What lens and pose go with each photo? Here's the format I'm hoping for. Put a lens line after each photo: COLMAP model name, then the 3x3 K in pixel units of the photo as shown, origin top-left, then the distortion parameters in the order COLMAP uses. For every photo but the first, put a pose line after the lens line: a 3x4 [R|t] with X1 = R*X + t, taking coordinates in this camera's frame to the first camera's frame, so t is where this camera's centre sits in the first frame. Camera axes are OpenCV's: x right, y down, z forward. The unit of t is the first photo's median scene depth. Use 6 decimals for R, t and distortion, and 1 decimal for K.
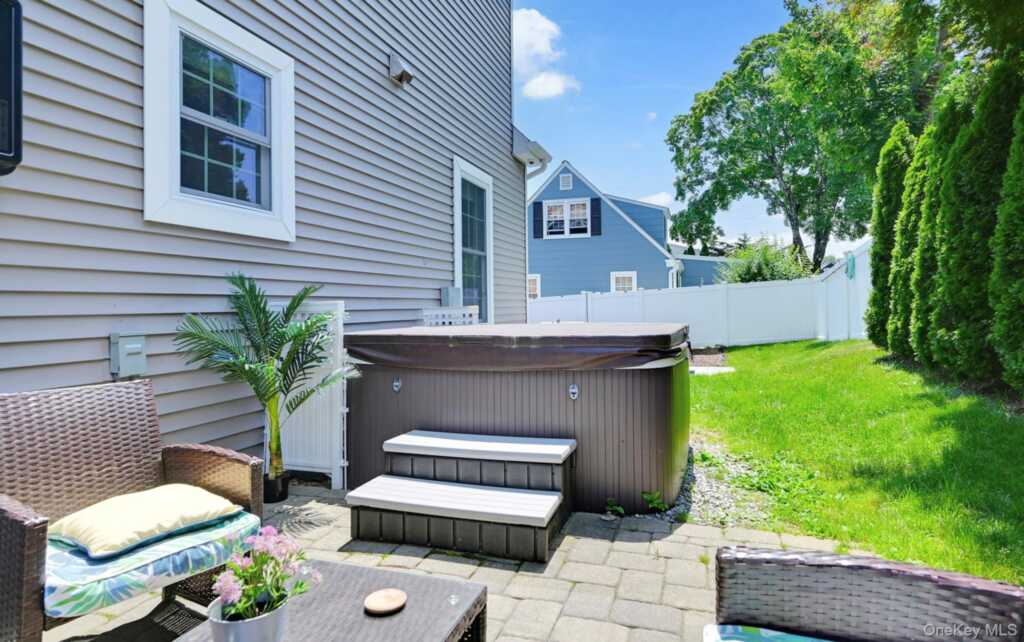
lens RADIAL K [[528.8, 0, 535.0], [0, 528.8, 297.4], [0, 0, 1]] dist [0.021758, 0.000333]
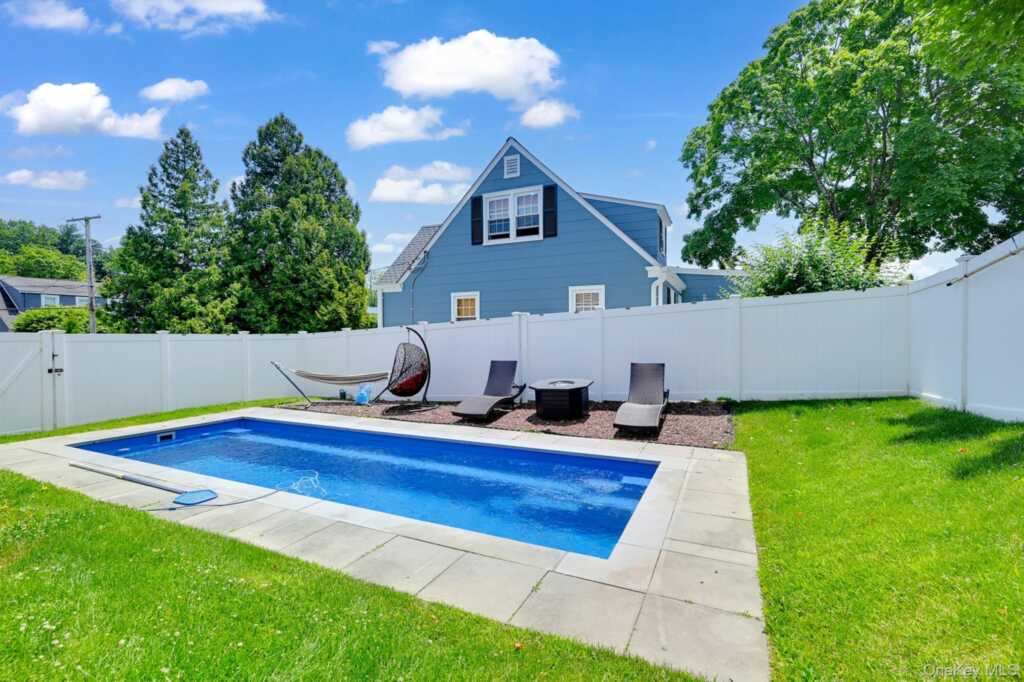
lens RADIAL K [[403.7, 0, 511.0], [0, 403.7, 341.3], [0, 0, 1]] dist [0.001752, -0.000010]
pose [[0.981755, 0.013230, -0.189689, 0.167004], [-0.006971, 0.999410, 0.033624, 0.008421], [0.190022, -0.031688, 0.981268, 0.429606]]
